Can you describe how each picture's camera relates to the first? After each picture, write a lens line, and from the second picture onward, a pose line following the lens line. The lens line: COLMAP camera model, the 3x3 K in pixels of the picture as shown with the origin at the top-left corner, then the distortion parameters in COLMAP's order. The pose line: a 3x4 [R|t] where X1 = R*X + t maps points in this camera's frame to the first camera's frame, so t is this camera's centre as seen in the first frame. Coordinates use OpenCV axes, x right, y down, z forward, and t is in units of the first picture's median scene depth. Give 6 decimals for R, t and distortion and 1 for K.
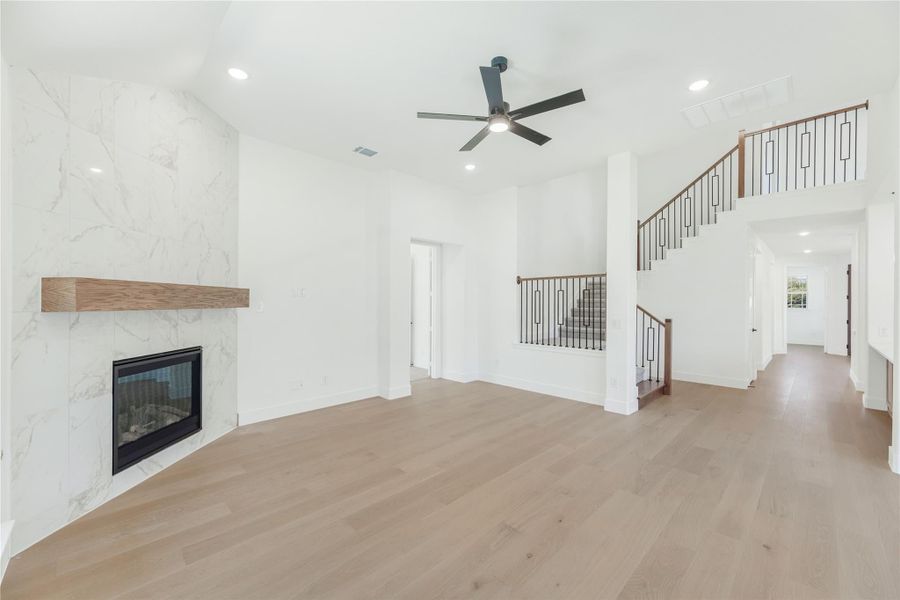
lens RADIAL K [[362.0, 0, 452.7], [0, 362.0, 303.2], [0, 0, 1]] dist [0.009980, 0.000637]
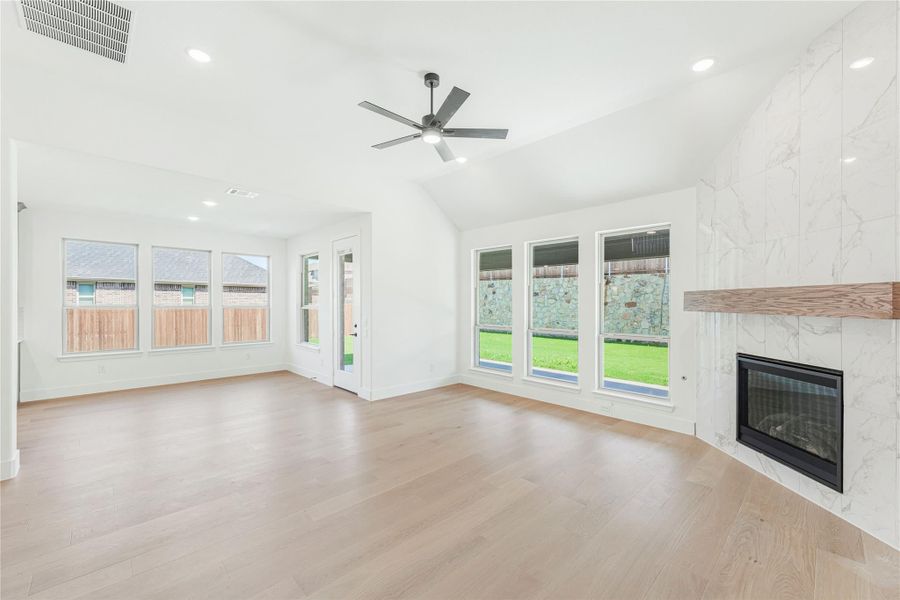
lens RADIAL K [[362.0, 0, 454.7], [0, 362.0, 303.2], [0, 0, 1]] dist [0.009980, 0.000637]
pose [[-0.999935, -0.005659, 0.009924, 0.041930], [-0.005598, 0.999965, 0.006185, -0.012929], [-0.009958, 0.006129, -0.999932, 1.886049]]
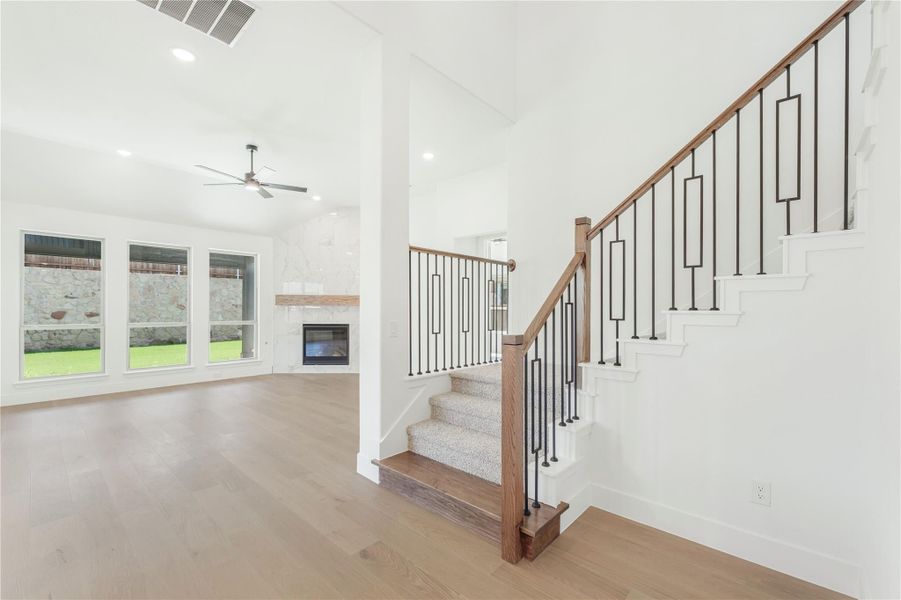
lens RADIAL K [[362.4, 0, 456.1], [0, 362.4, 306.7], [0, 0, 1]] dist [0.009980, 0.000637]
pose [[0.035653, -0.003377, -0.999359, 1.547903], [-0.007668, 0.999964, -0.003653, 0.024522], [0.999335, 0.007794, 0.035626, 1.703417]]
